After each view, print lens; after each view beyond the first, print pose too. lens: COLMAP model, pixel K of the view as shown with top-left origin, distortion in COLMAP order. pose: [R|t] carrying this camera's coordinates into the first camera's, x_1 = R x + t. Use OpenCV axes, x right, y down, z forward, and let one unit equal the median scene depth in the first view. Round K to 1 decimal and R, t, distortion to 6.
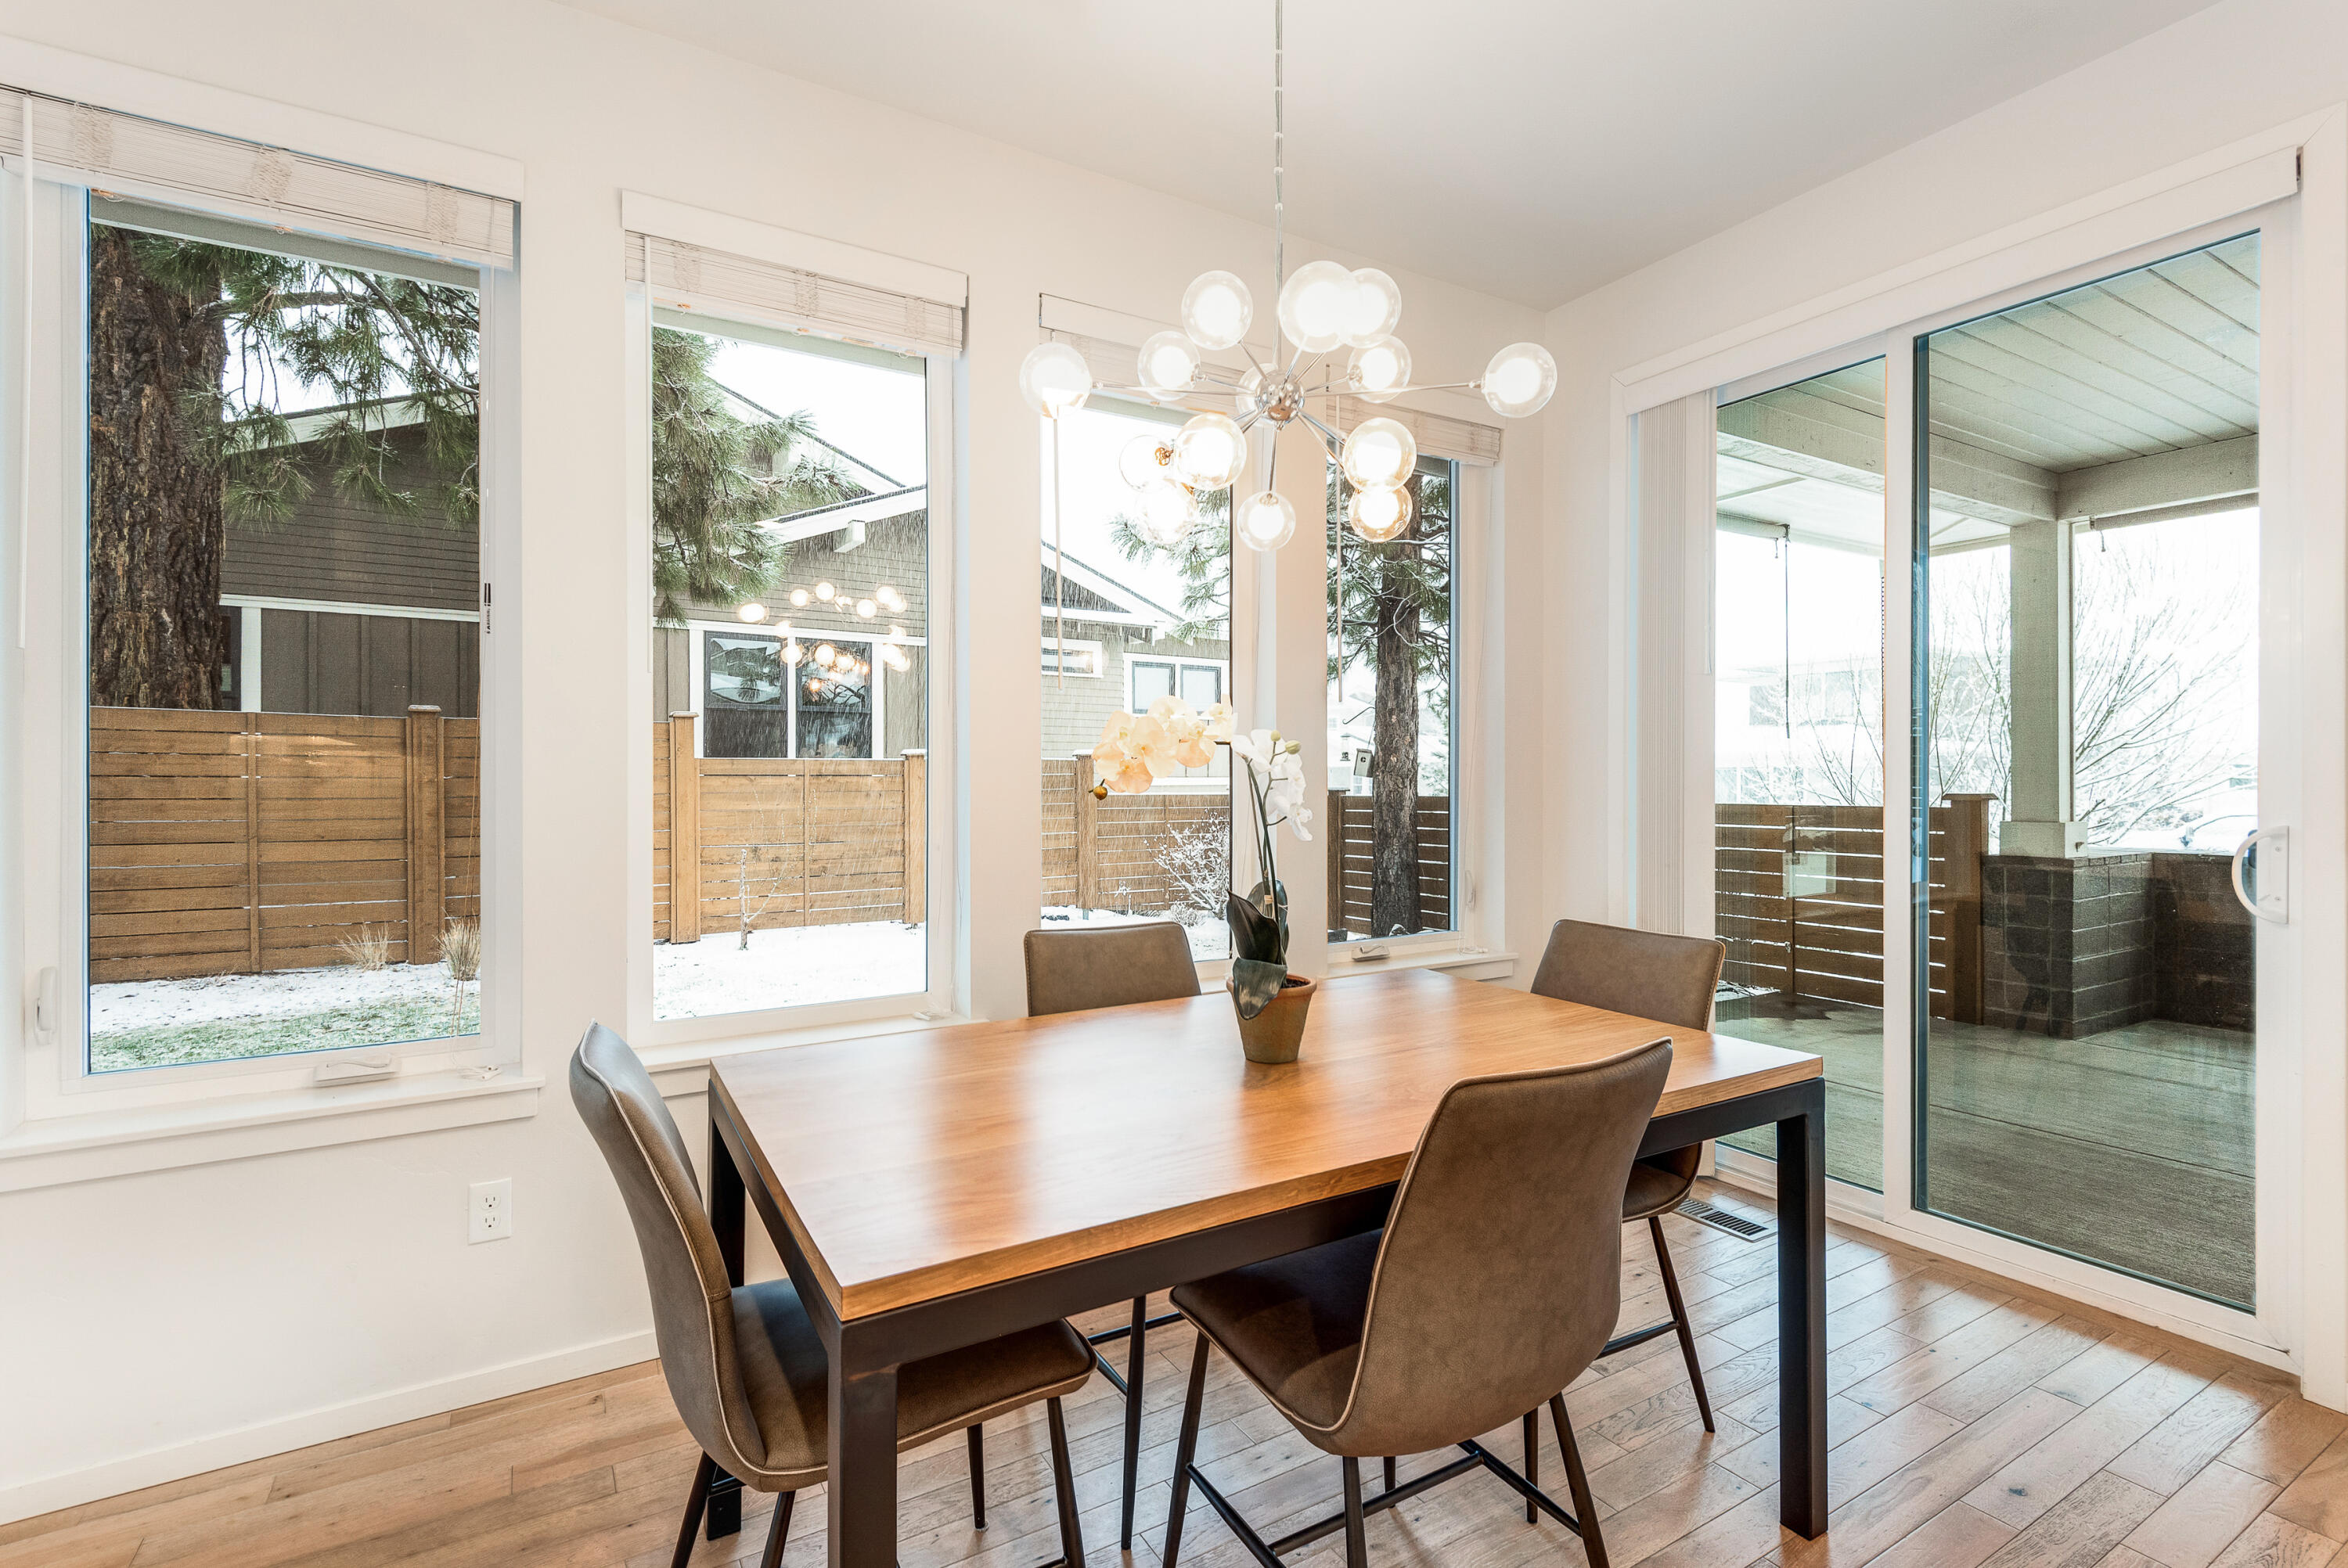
lens RADIAL K [[1092.4, 0, 1180.6], [0, 1092.4, 772.9], [0, 0, 1]] dist [0.002275, -0.008136]
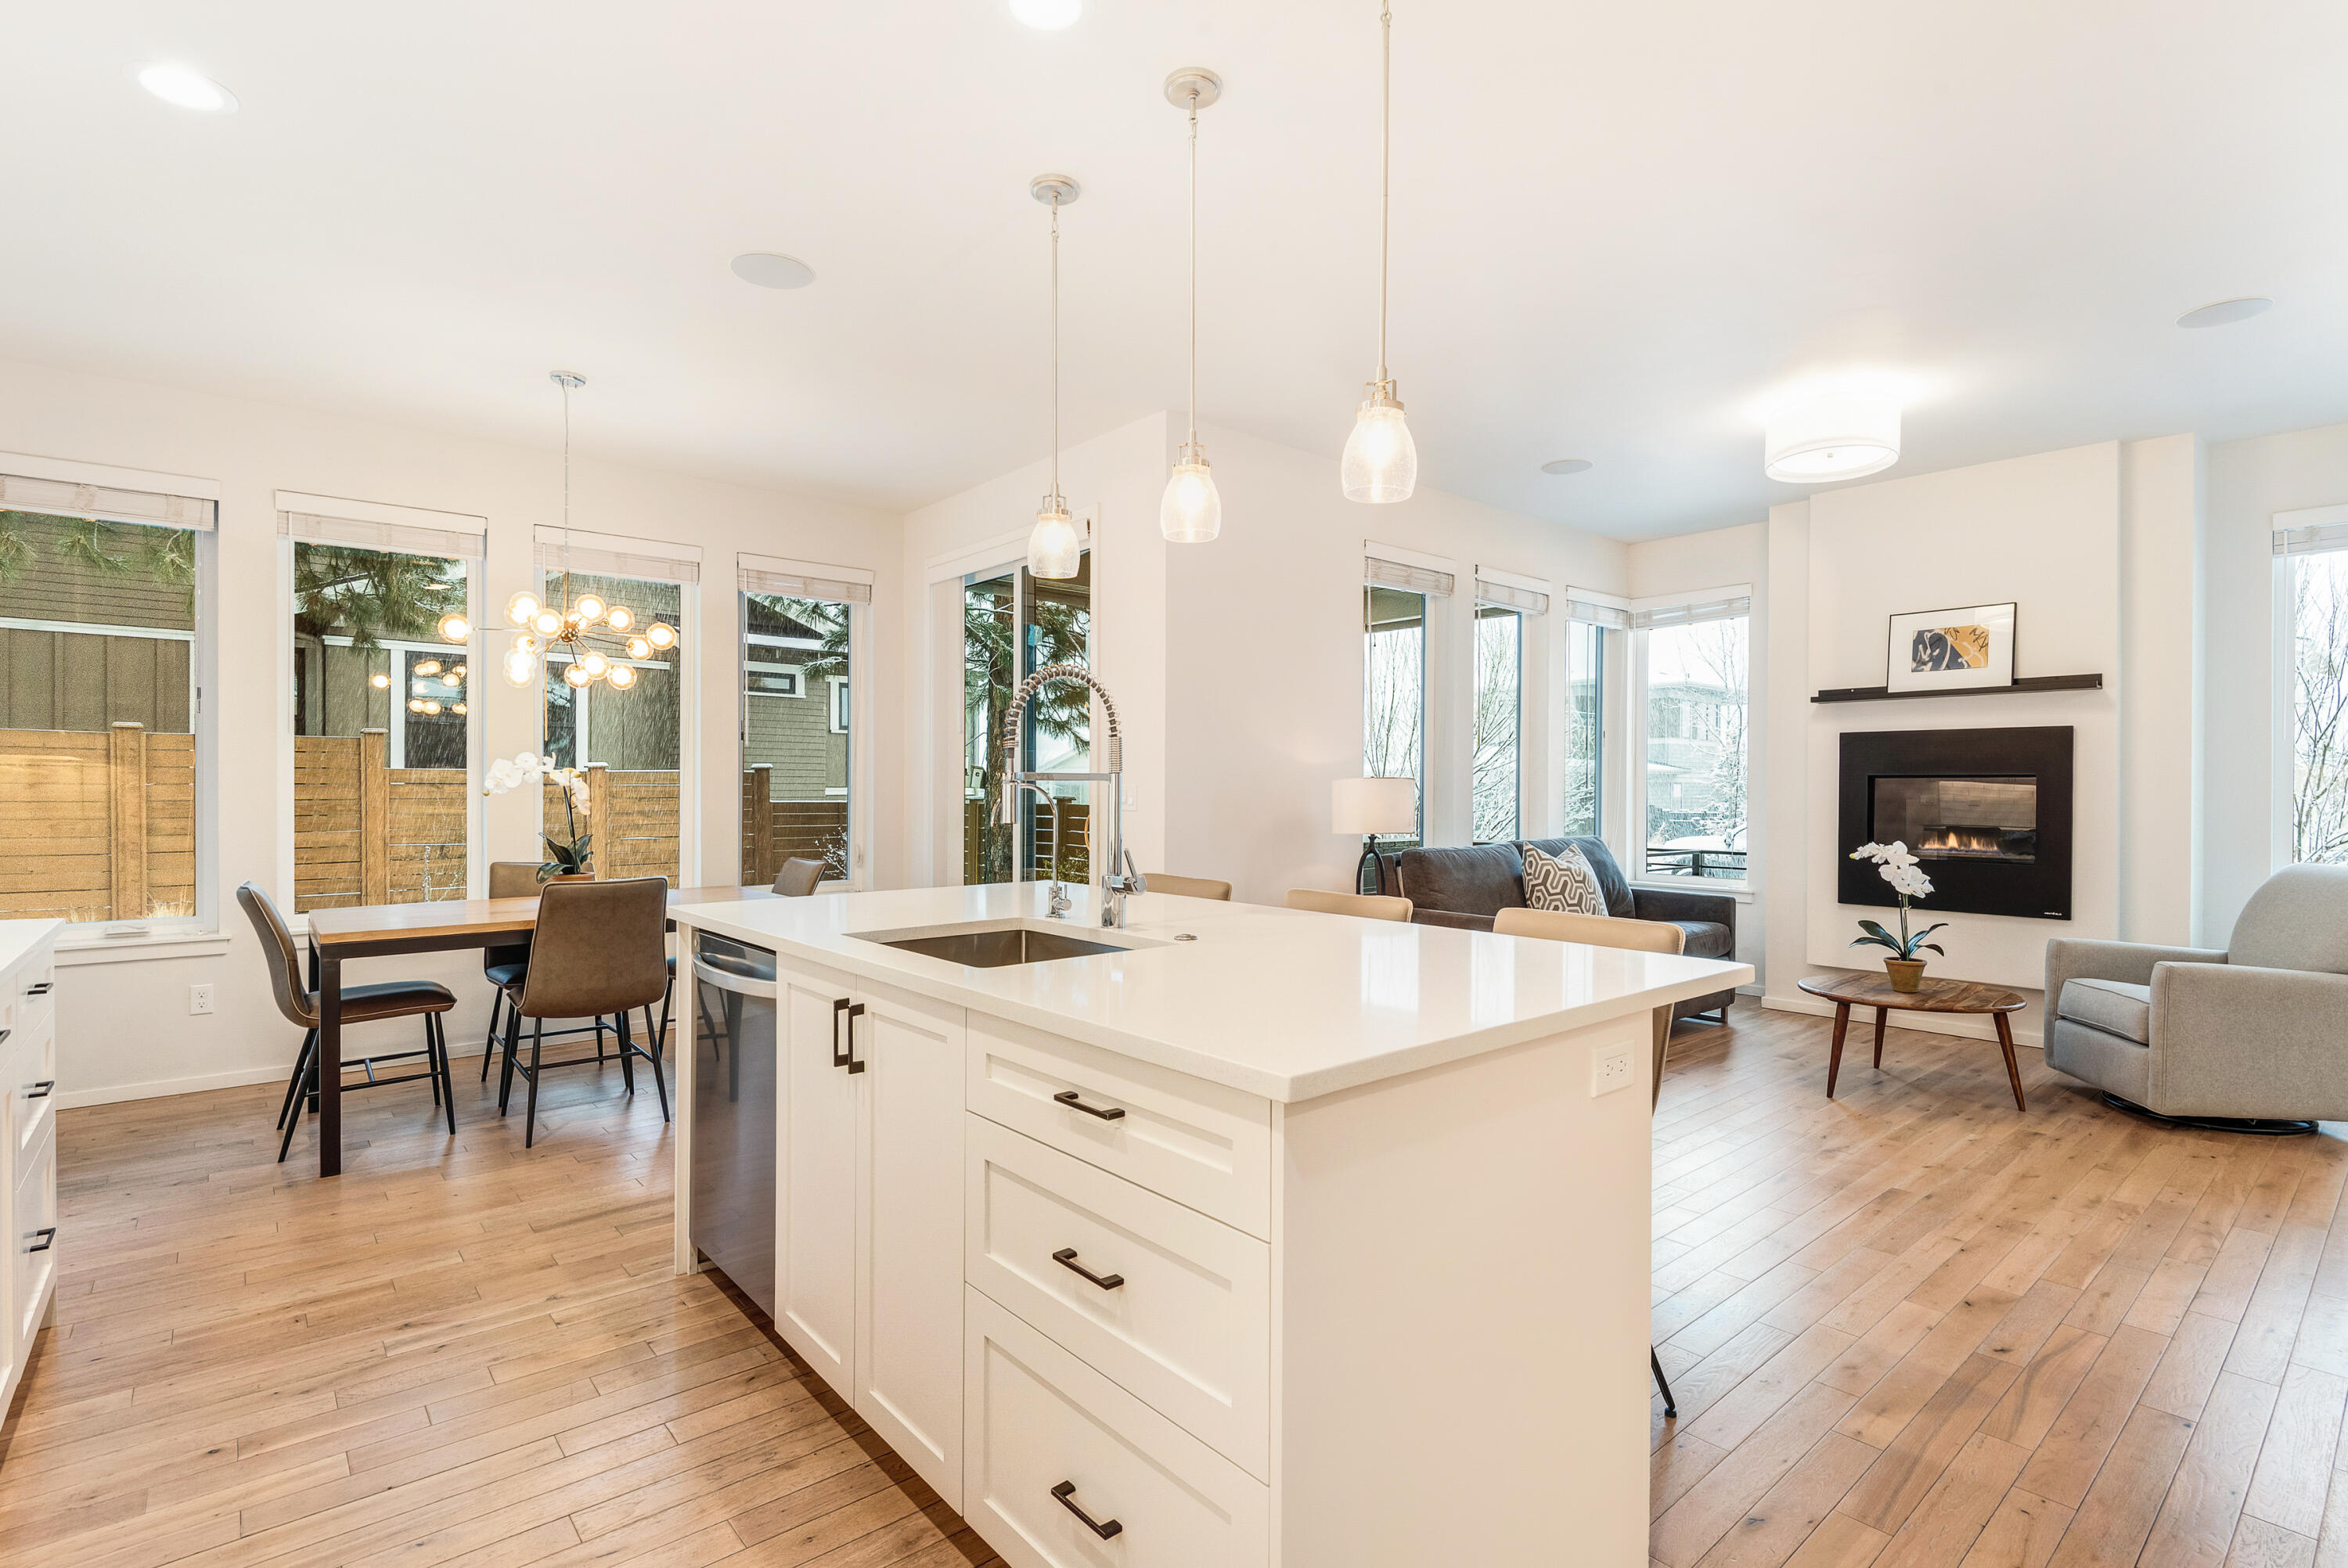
lens RADIAL K [[1092.4, 0, 1167.0], [0, 1092.4, 786.5], [0, 0, 1]] dist [0.002275, -0.008136]
pose [[0.985044, 0.006915, 0.172165, 0.170028], [-0.007167, 0.999974, 0.000842, -0.000857], [-0.172155, -0.002063, 0.985068, -0.280436]]
